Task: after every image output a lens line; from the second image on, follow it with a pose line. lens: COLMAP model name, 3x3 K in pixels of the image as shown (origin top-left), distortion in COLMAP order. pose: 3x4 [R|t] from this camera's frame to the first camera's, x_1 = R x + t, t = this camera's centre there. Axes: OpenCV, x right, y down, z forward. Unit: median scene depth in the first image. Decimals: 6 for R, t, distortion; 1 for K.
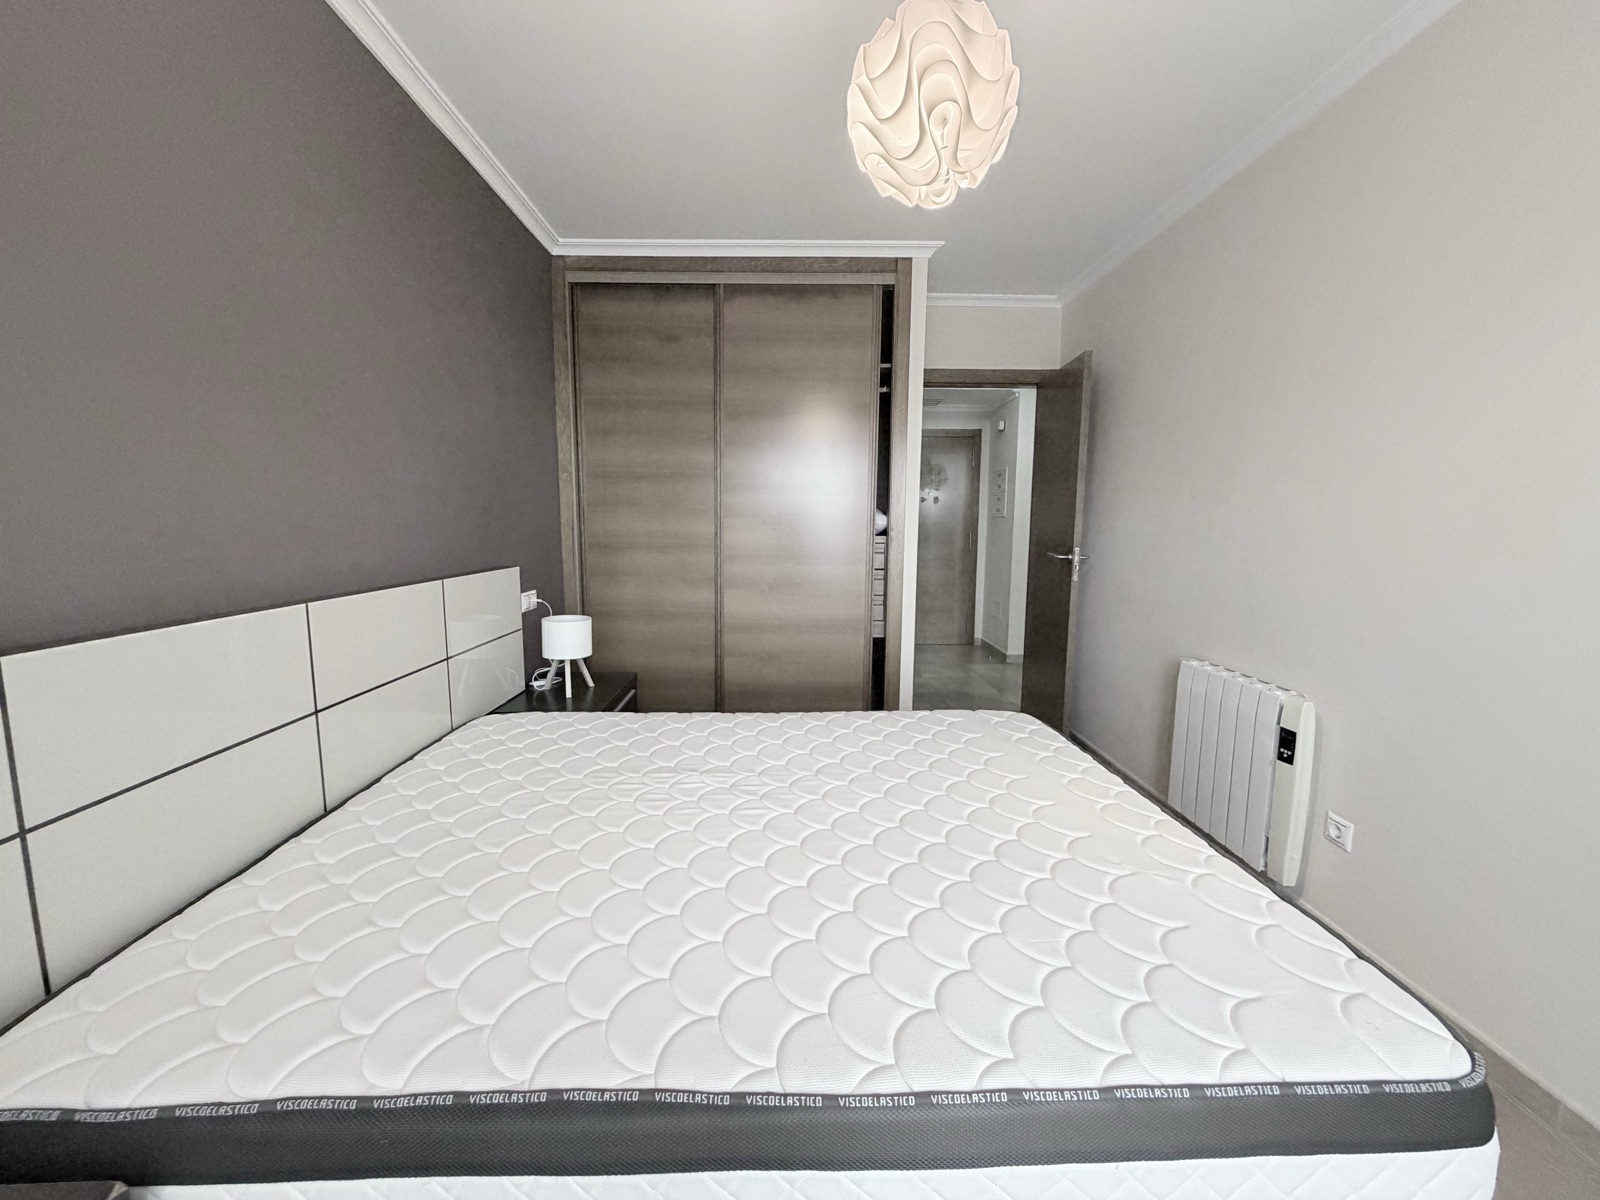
lens RADIAL K [[642.7, 0, 796.1], [0, 642.7, 596.9], [0, 0, 1]] dist [-0.001551, -0.000038]
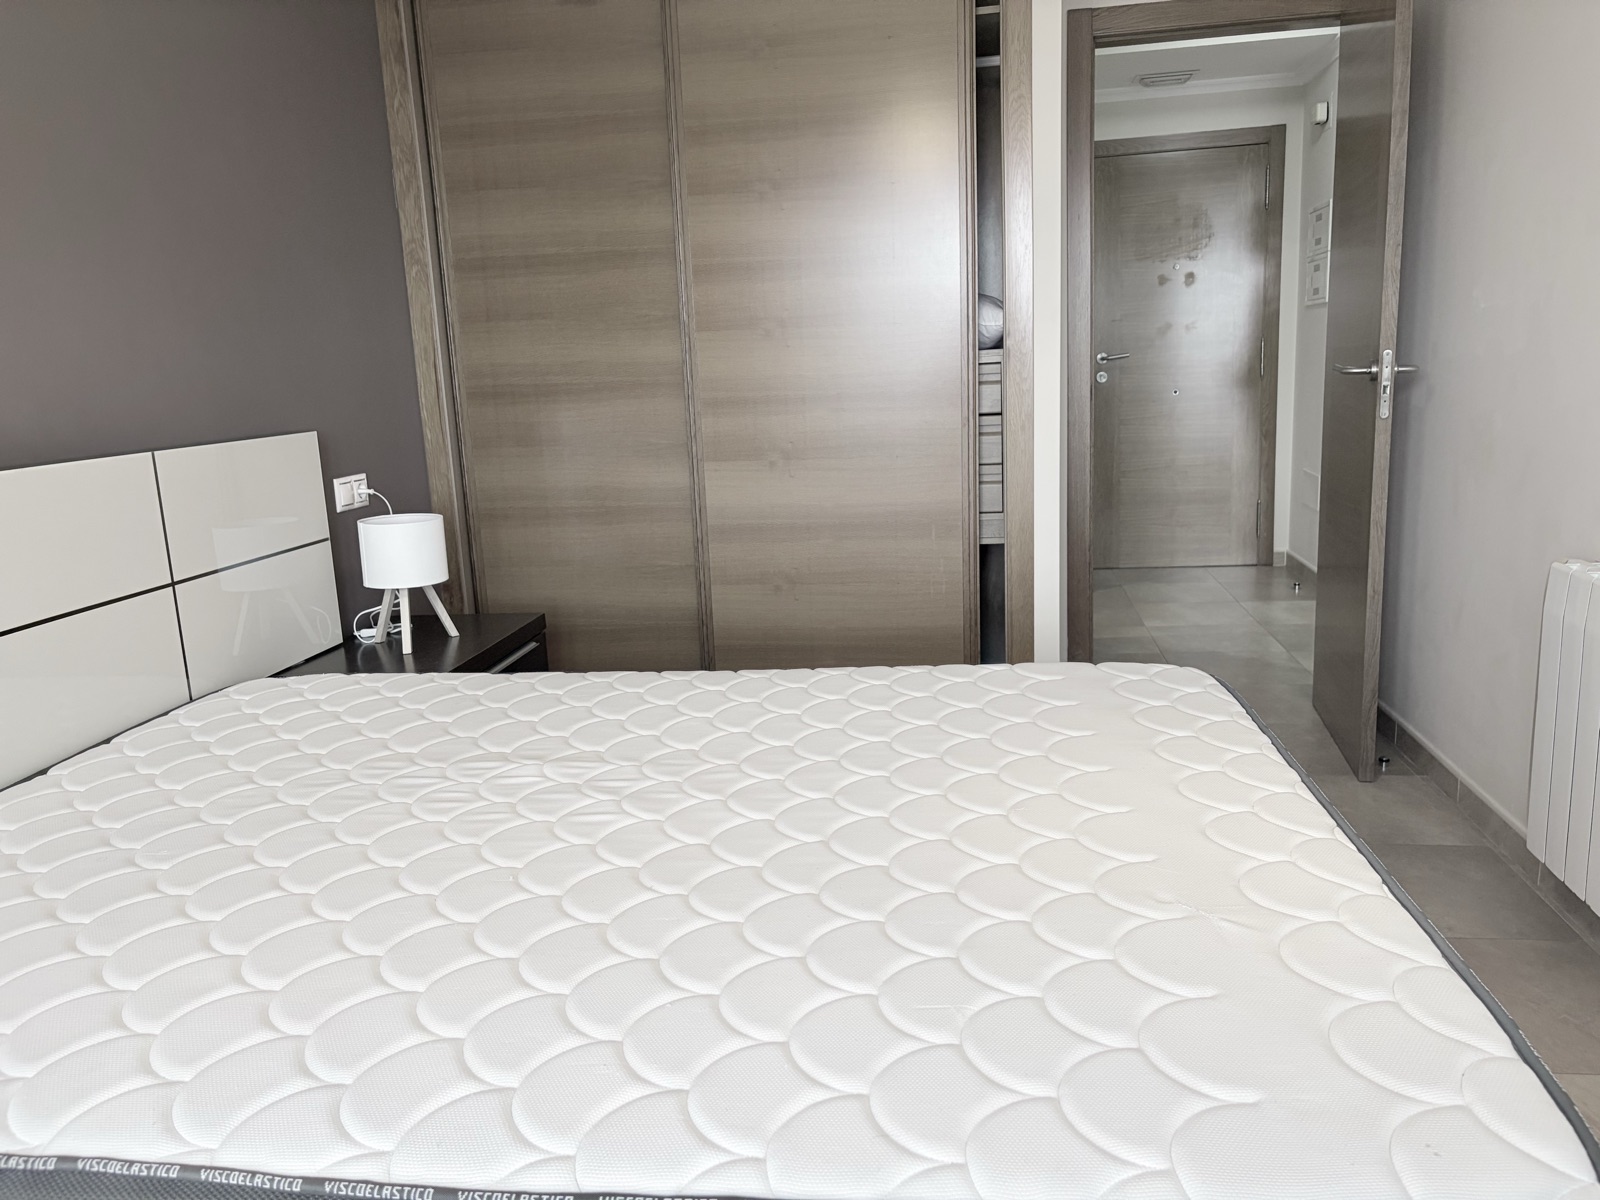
lens RADIAL K [[1215.0, 0, 805.3], [0, 1215.0, 600.3], [0, 0, 1]] dist [0.045783, -0.059642]
pose [[0.986383, -0.020784, -0.163147, 0.215504], [0.034449, 0.996088, 0.081382, 0.035847], [0.160817, -0.085894, 0.983240, -0.033828]]
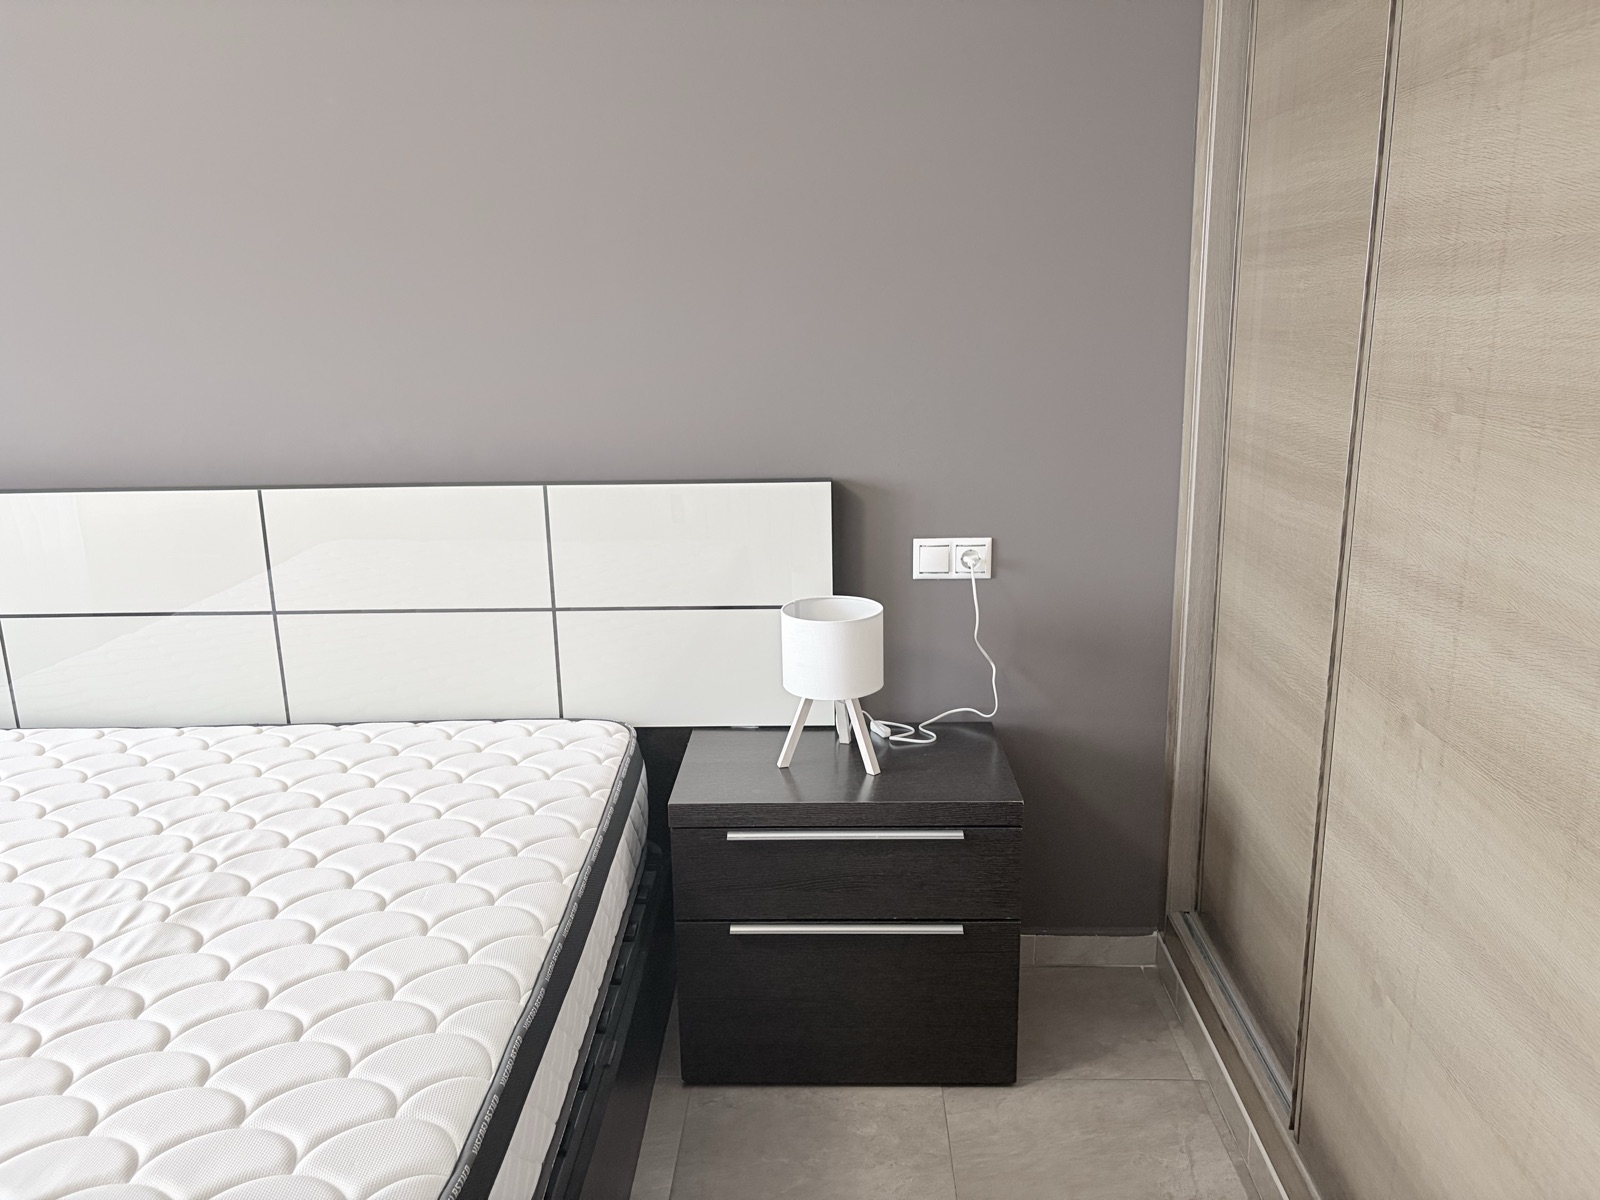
lens RADIAL K [[1215.0, 0, 805.3], [0, 1215.0, 600.3], [0, 0, 1]] dist [0.045783, -0.059642]
pose [[-0.050070, 0.226901, -0.972630, 0.575345], [-0.098526, 0.967979, 0.230888, -0.201356], [0.993874, 0.107390, -0.026111, 1.193077]]
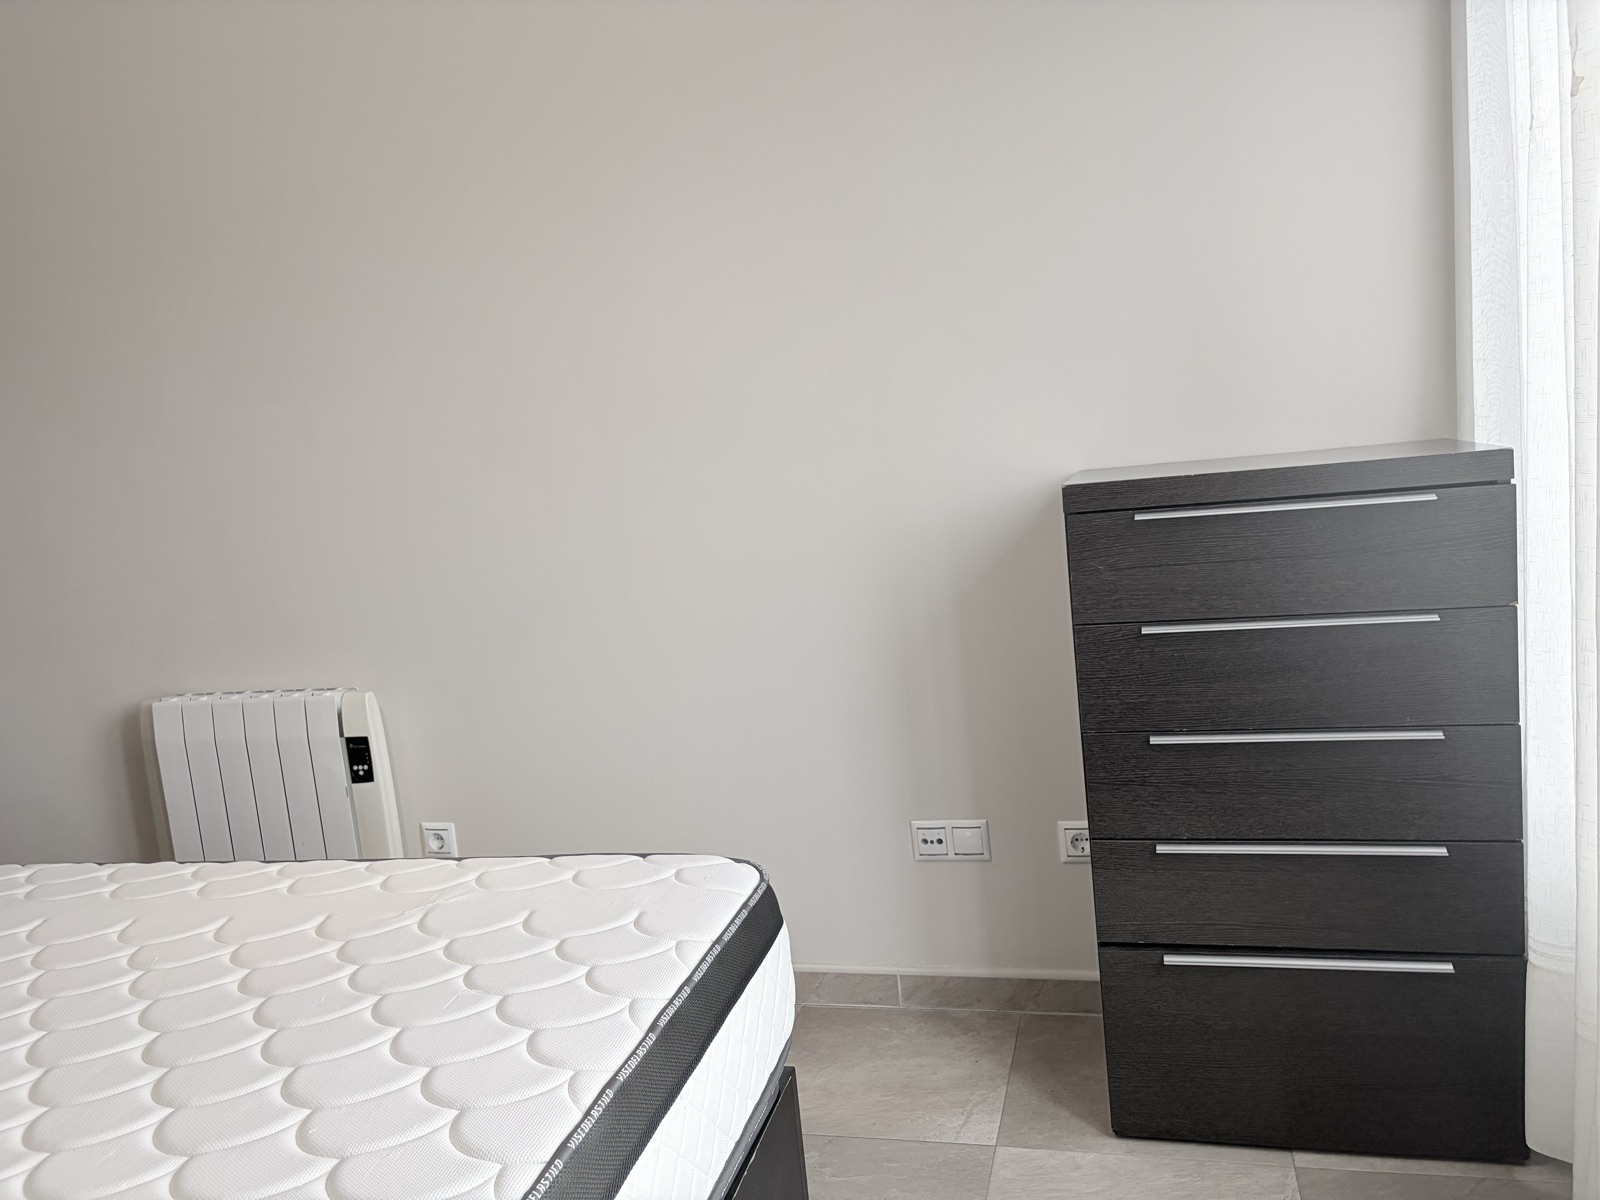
lens RADIAL K [[1215.0, 0, 805.3], [0, 1215.0, 600.3], [0, 0, 1]] dist [0.045783, -0.059642]
pose [[0.292911, -0.165983, 0.941623, -0.338123], [0.213295, 0.971343, 0.104872, 0.018172], [-0.932045, 0.170126, 0.319920, 0.052482]]
